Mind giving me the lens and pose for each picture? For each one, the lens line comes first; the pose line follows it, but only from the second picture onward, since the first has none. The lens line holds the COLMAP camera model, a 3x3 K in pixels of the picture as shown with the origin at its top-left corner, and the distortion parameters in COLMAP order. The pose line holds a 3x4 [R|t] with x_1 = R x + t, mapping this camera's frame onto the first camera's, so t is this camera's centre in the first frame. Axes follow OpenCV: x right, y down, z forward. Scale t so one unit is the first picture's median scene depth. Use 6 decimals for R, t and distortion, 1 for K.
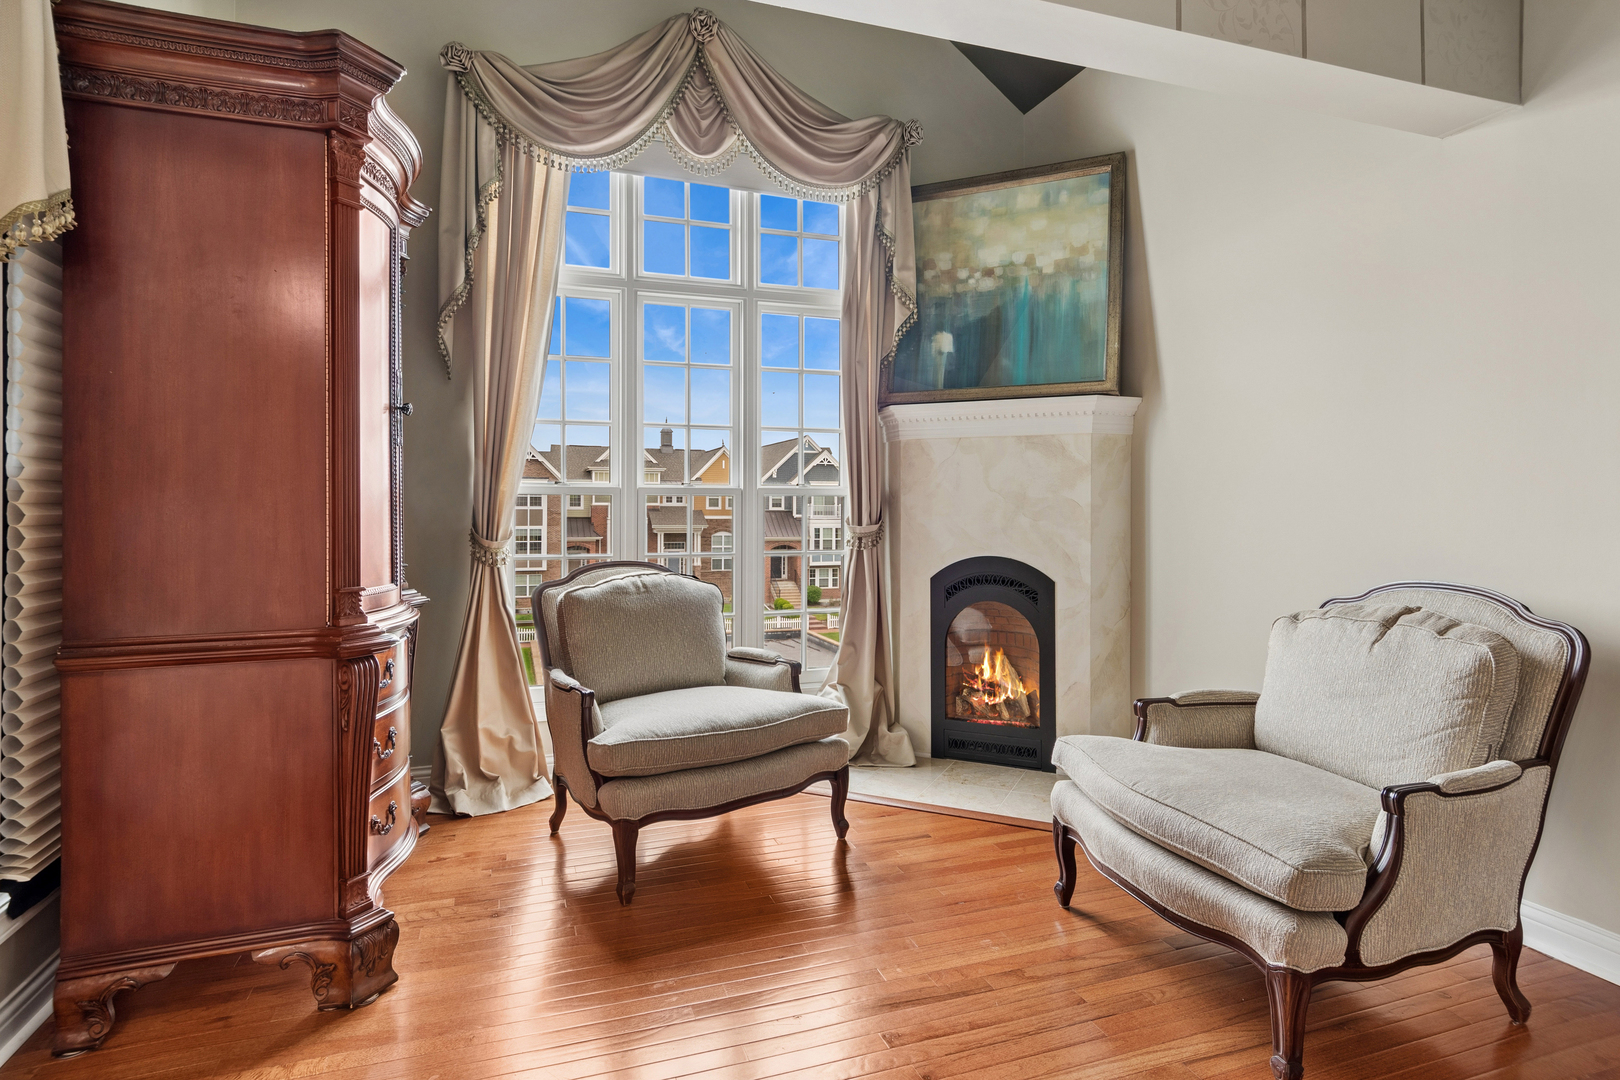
lens RADIAL K [[858.5, 0, 807.4], [0, 858.5, 509.8], [0, 0, 1]] dist [0.001427, -0.004412]
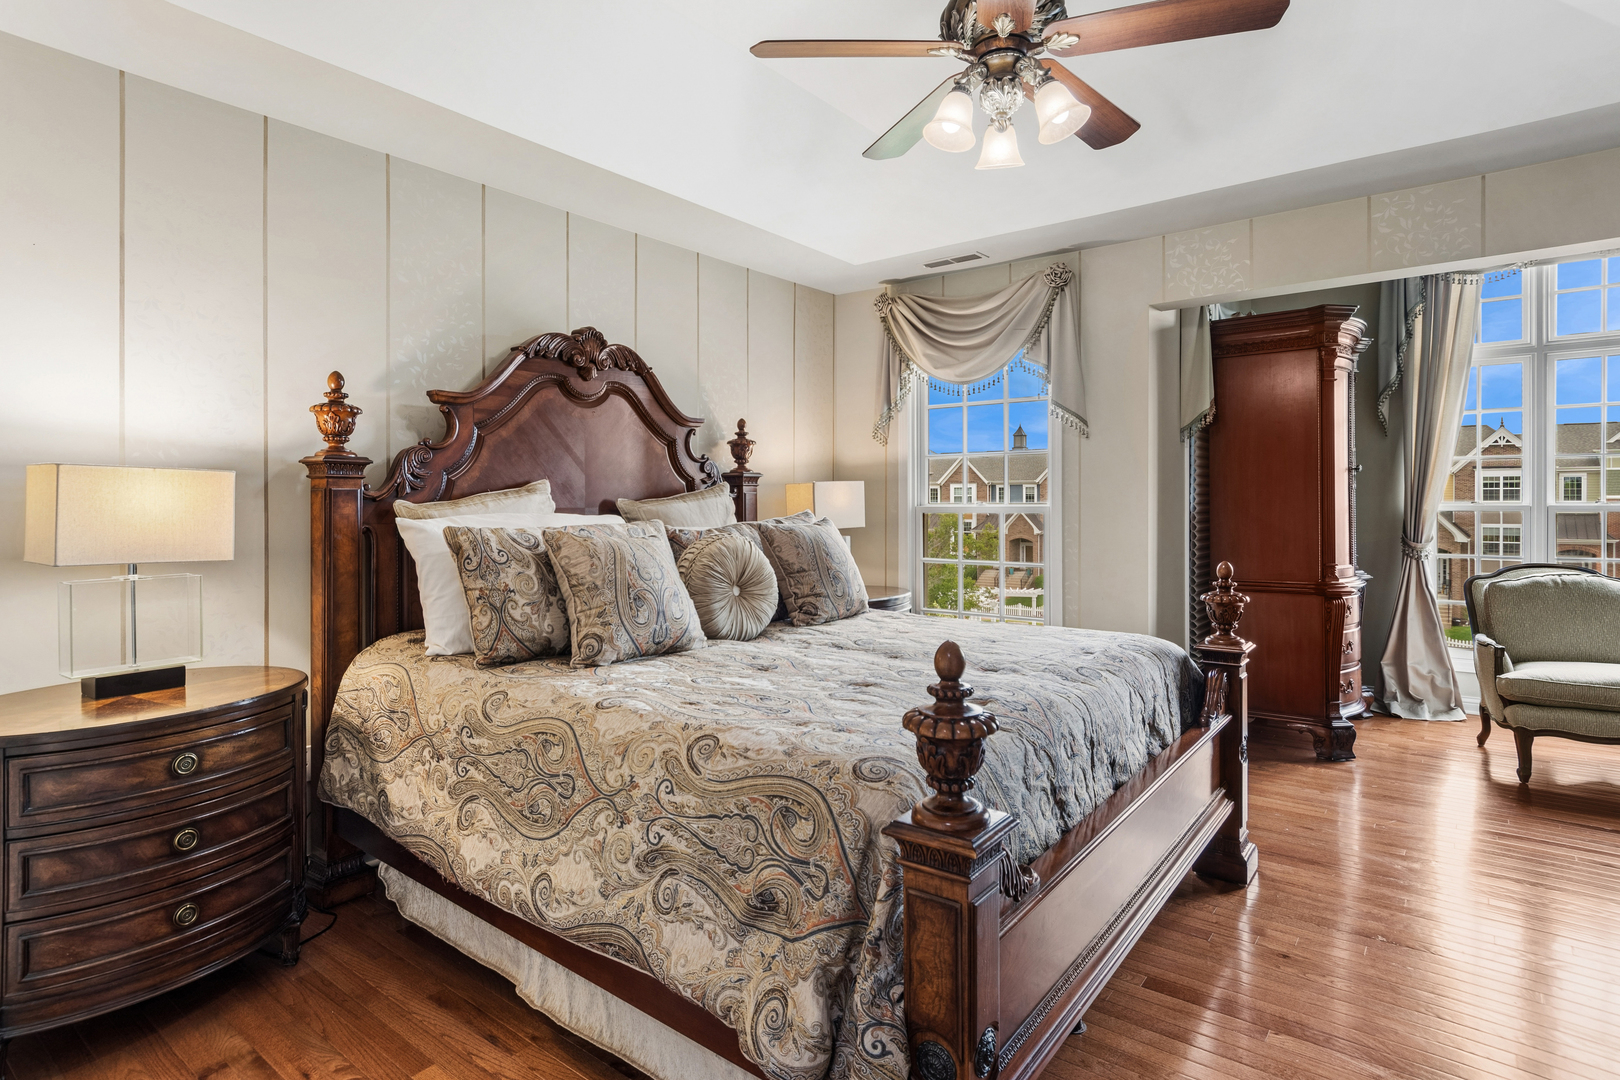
lens RADIAL K [[858.5, 0, 803.7], [0, 858.5, 510.0], [0, 0, 1]] dist [0.001427, -0.004412]
pose [[0.539445, 0.000522, -0.842021, 0.327721], [0.005079, 0.999980, 0.003873, -0.033822], [0.842006, -0.006366, 0.539431, -0.739390]]
